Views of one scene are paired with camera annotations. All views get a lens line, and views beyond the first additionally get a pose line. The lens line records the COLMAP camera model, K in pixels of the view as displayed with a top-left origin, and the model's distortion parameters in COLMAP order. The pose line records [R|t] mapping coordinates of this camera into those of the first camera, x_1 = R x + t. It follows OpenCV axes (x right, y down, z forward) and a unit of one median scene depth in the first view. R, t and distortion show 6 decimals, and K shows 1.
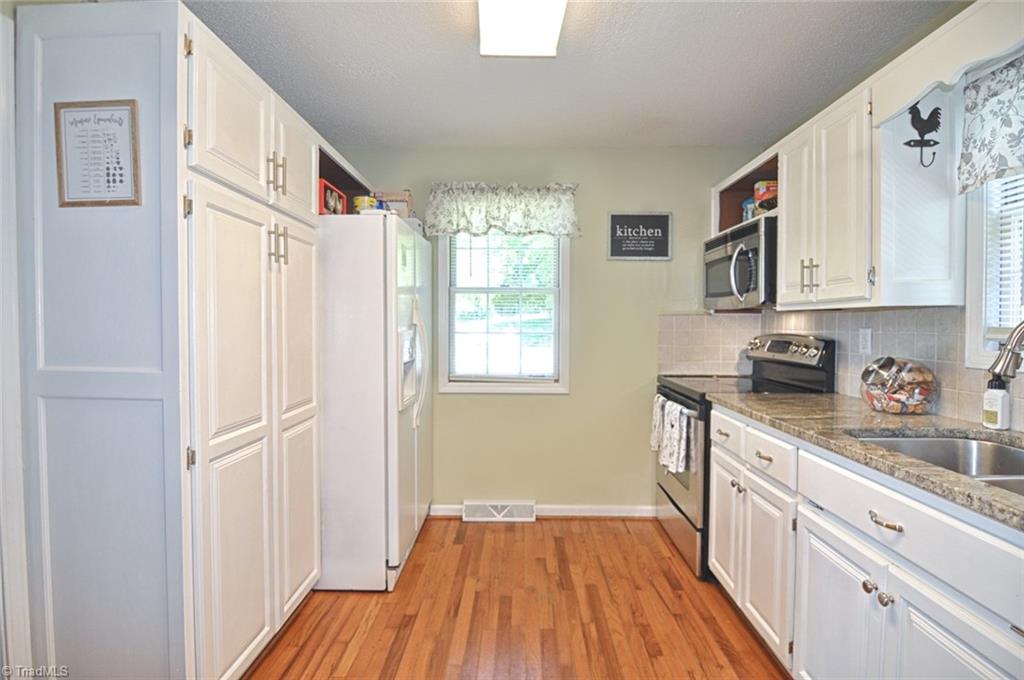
lens RADIAL K [[498.1, 0, 502.8], [0, 498.1, 336.5], [0, 0, 1]] dist [-0.005379, -0.006688]
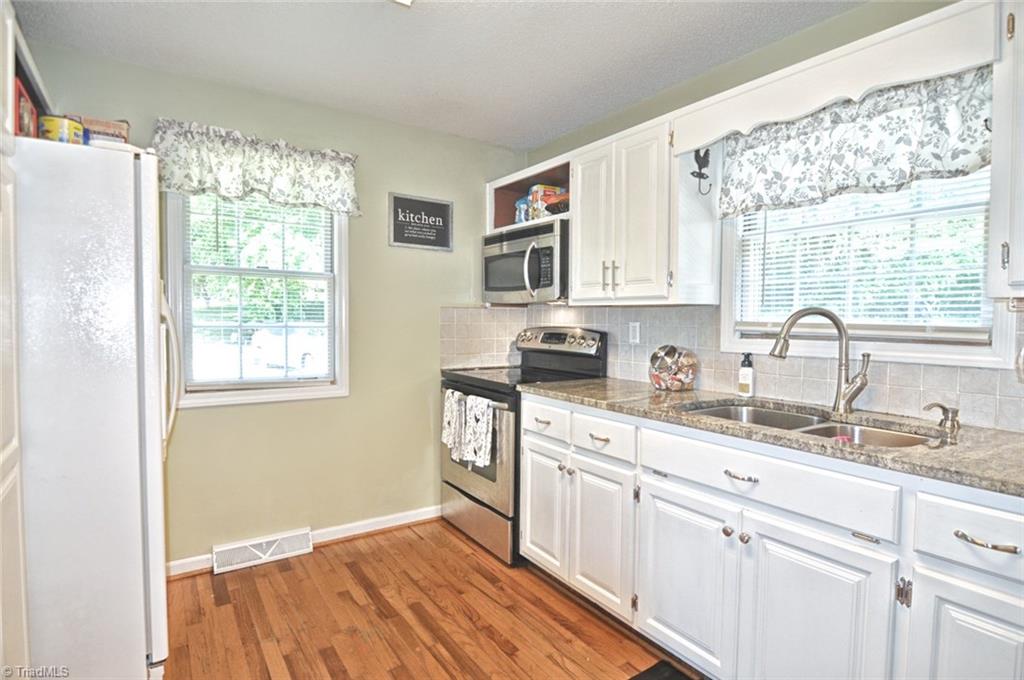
lens RADIAL K [[529.8, 0, 502.5], [0, 529.8, 337.0], [0, 0, 1]] dist [-0.001210, -0.012604]
pose [[0.820020, -0.014399, 0.572154, -0.237101], [0.006041, 0.999846, 0.016506, -0.002547], [-0.572303, -0.010079, 0.819980, 0.121038]]
